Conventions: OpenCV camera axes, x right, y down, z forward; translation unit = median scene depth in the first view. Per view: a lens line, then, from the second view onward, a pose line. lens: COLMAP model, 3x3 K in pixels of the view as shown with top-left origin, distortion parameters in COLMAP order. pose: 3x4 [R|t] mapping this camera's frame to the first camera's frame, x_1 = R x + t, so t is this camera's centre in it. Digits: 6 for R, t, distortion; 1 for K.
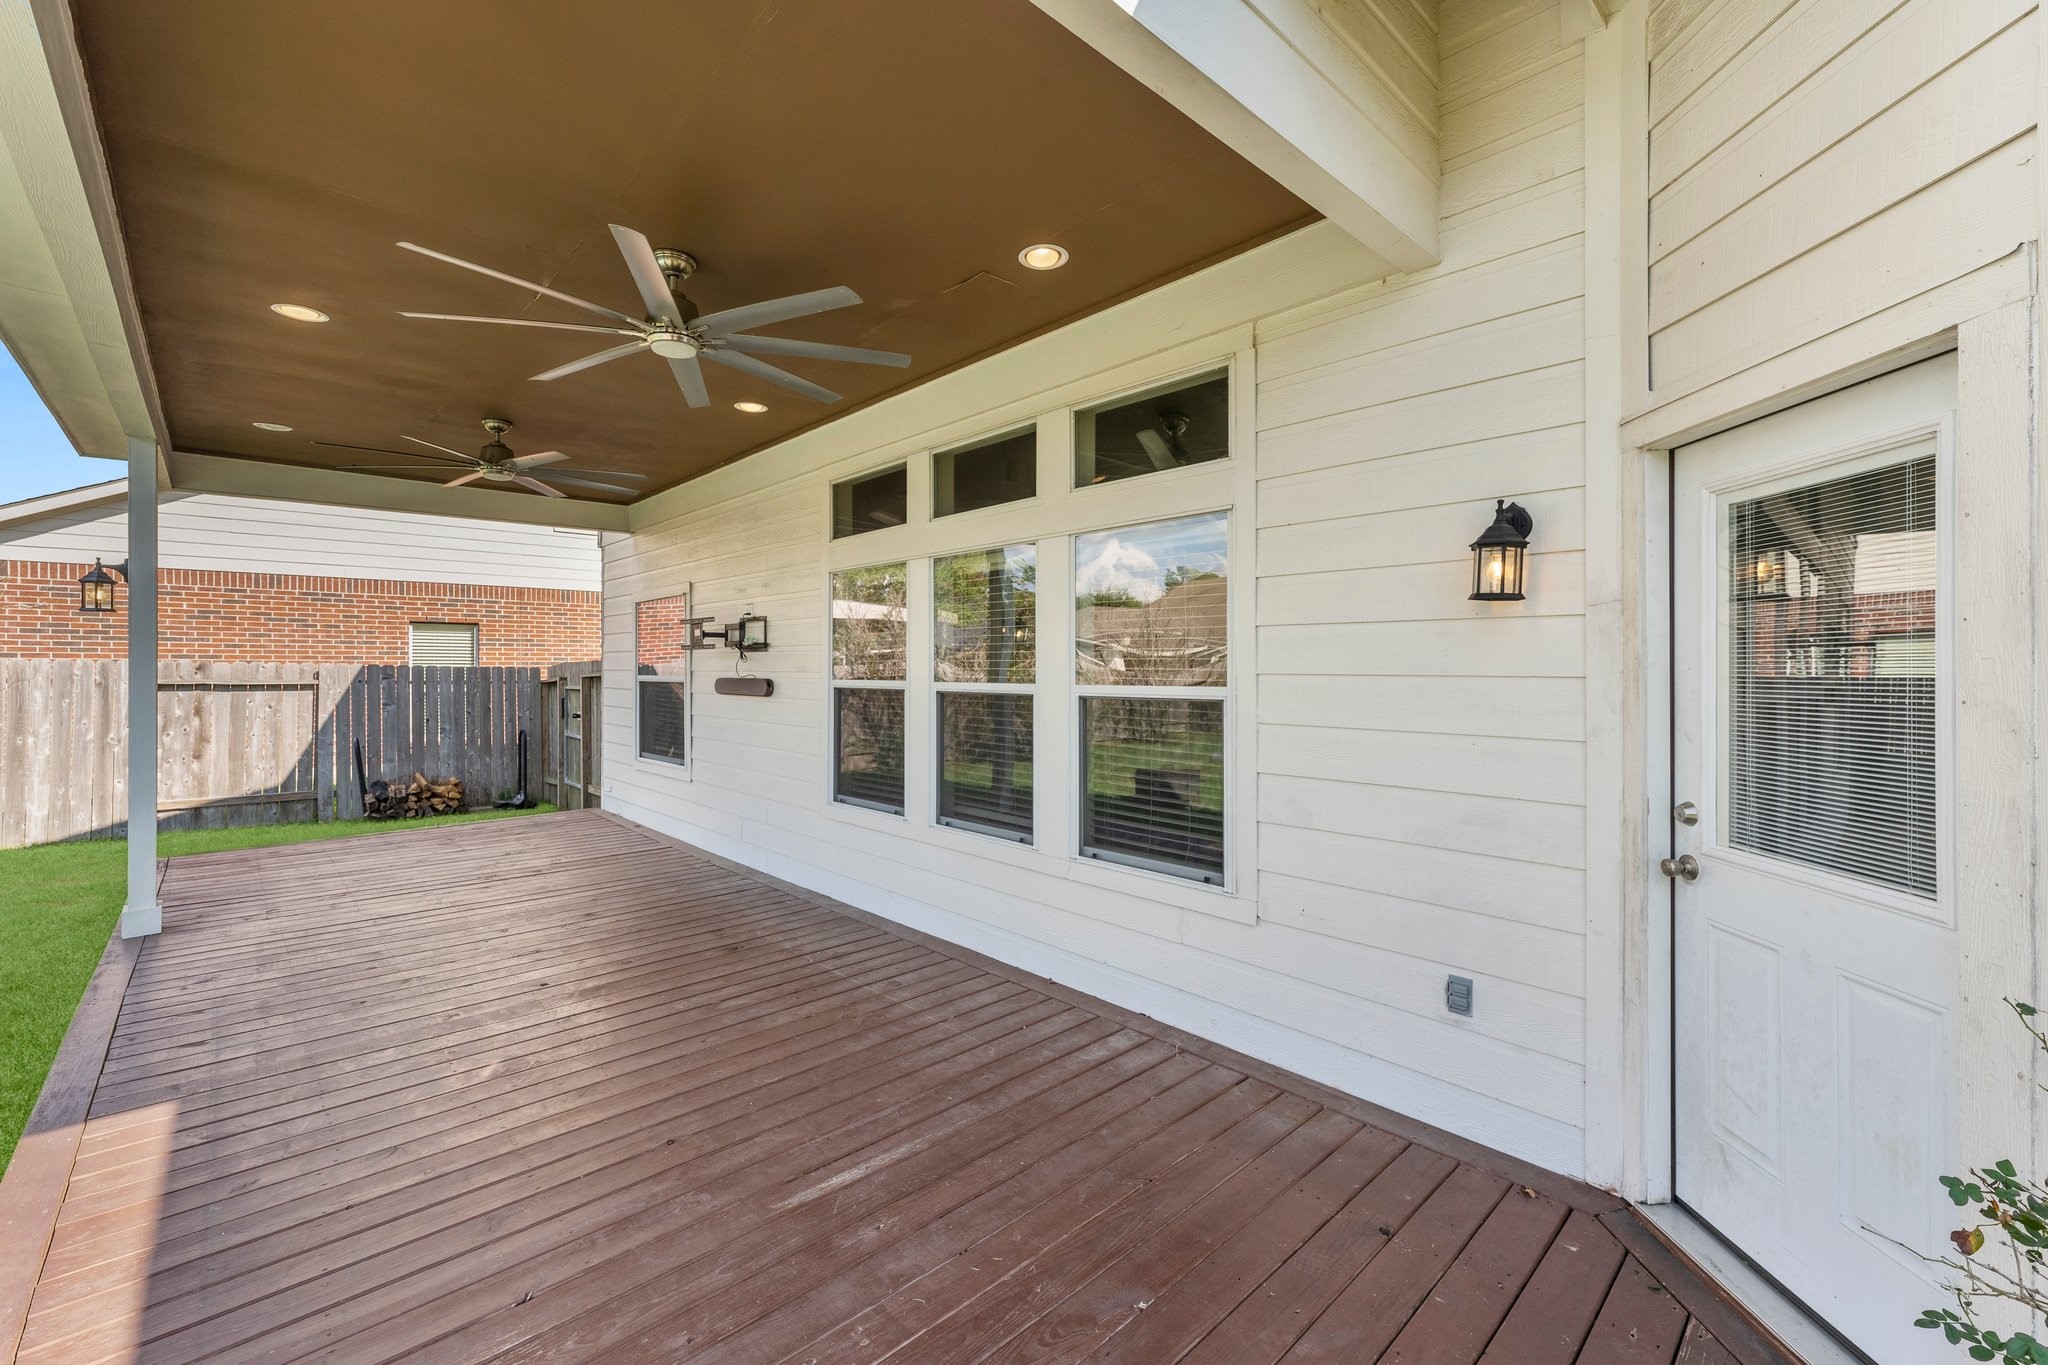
lens RADIAL K [[839.3, 0, 1046.1], [0, 839.3, 669.1], [0, 0, 1]] dist [-0.000146, 0.000674]
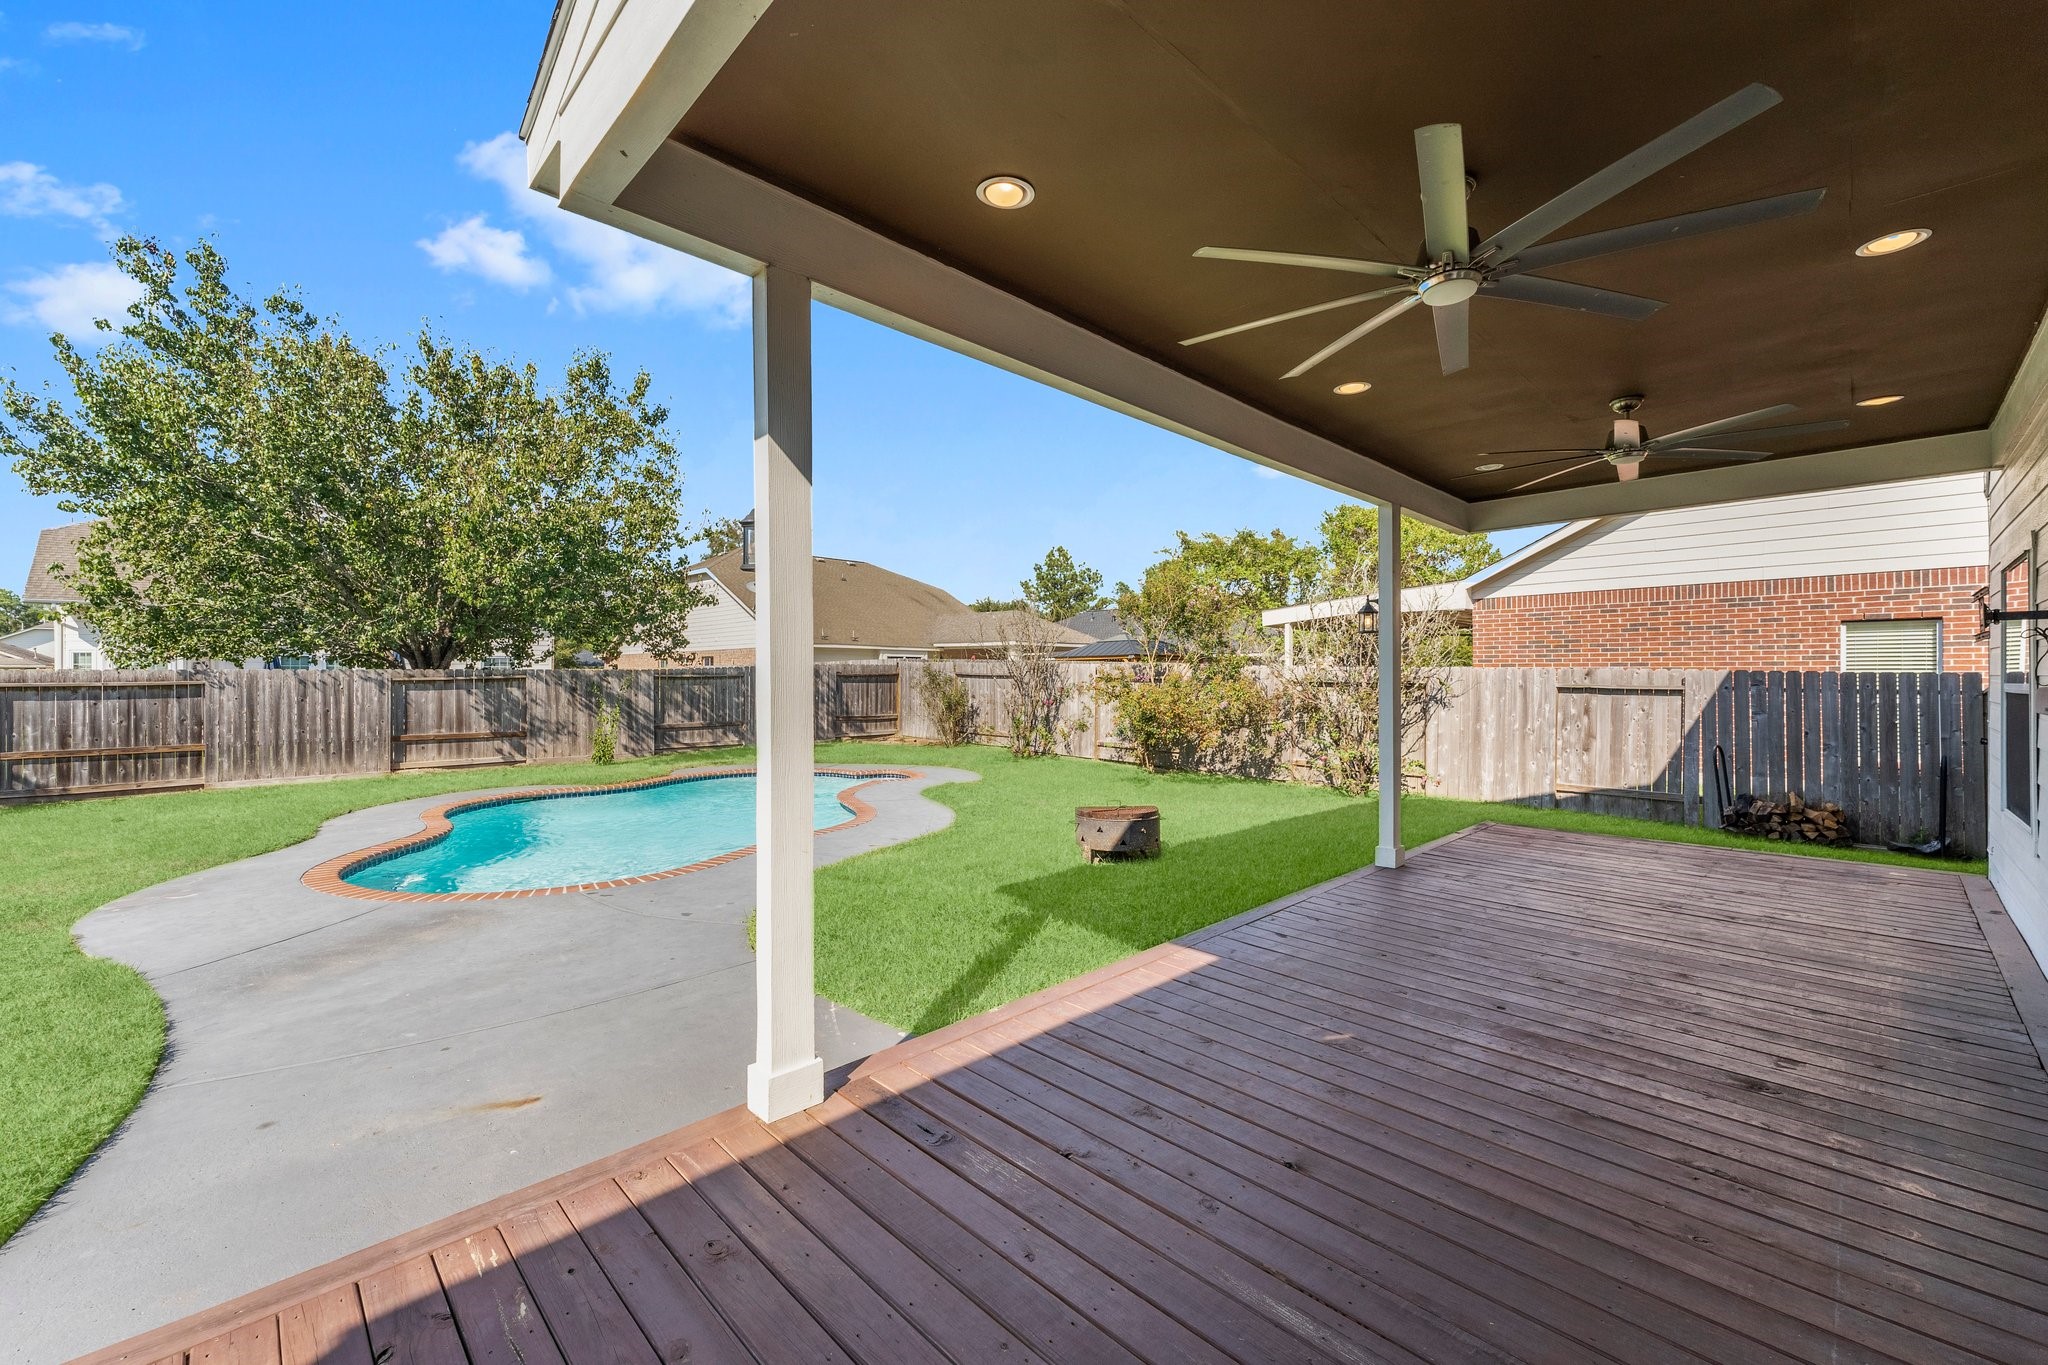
lens RADIAL K [[839.3, 0, 1029.8], [0, 839.3, 678.0], [0, 0, 1]] dist [-0.000146, 0.000674]
pose [[0.000433, 0.001901, -0.999998, 0.158572], [-0.001669, 0.999997, 0.001901, 0.003433], [0.999999, 0.001668, 0.000437, 0.223310]]
